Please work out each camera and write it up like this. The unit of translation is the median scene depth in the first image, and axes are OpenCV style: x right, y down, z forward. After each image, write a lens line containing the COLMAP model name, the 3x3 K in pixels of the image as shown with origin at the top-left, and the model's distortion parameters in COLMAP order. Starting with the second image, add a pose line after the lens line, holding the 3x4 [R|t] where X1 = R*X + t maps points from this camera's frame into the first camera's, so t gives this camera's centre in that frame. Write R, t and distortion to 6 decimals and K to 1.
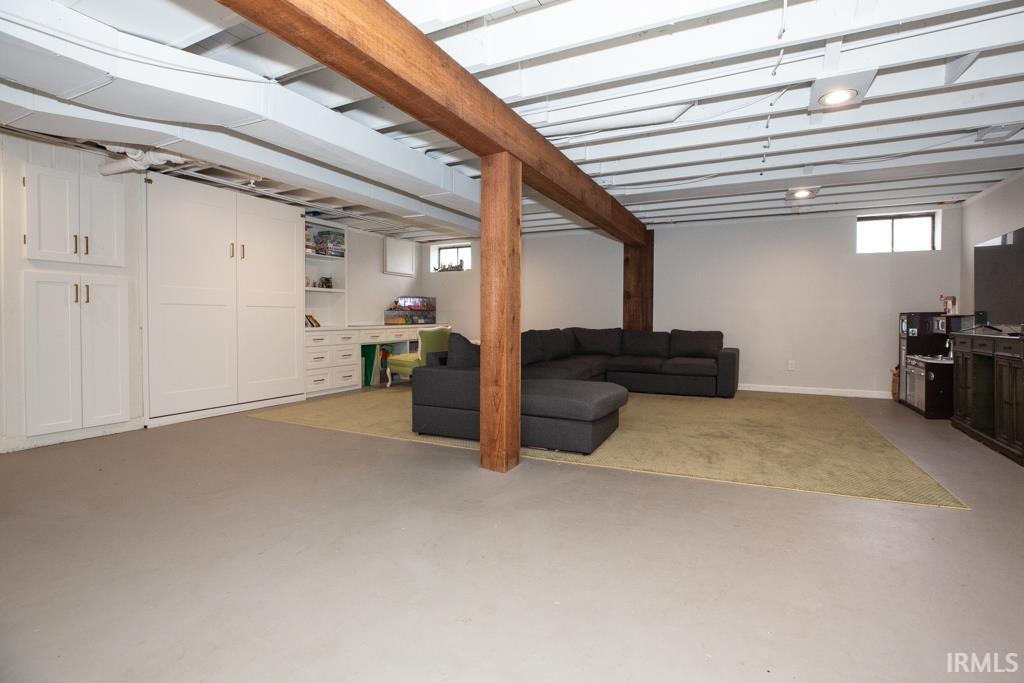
lens RADIAL K [[469.2, 0, 513.6], [0, 469.2, 333.3], [0, 0, 1]] dist [-0.024869, 0.002688]
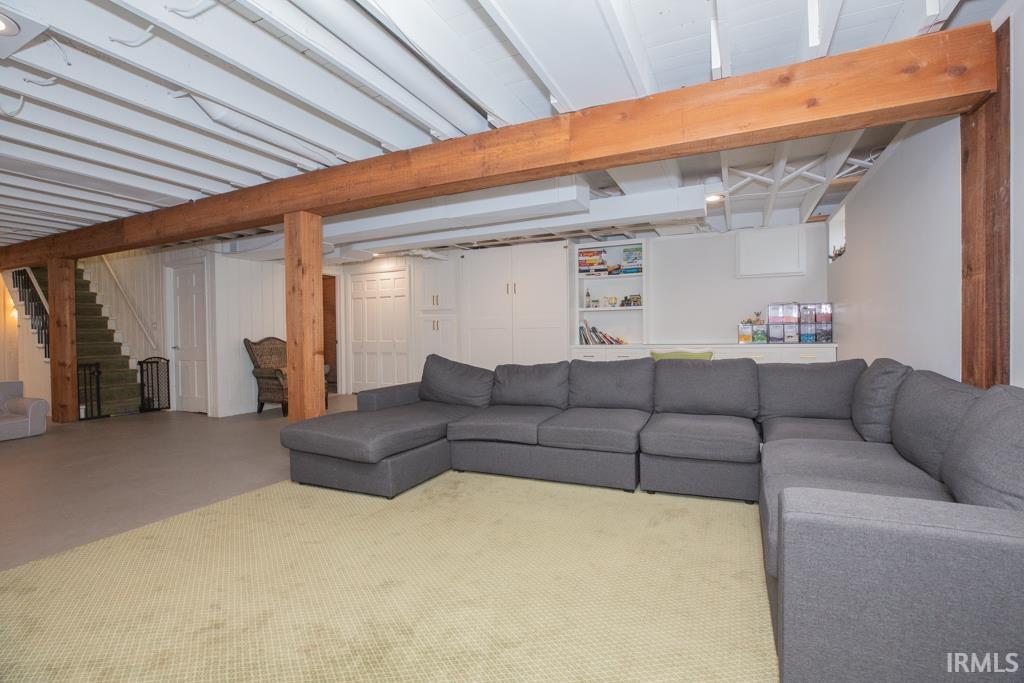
lens RADIAL K [[469.2, 0, 514.2], [0, 469.2, 340.7], [0, 0, 1]] dist [-0.024869, 0.002688]
pose [[0.020820, 0.010876, -0.999724, 0.597608], [-0.022168, 0.999700, 0.010414, -0.028004], [0.999537, 0.021945, 0.021054, 0.734611]]
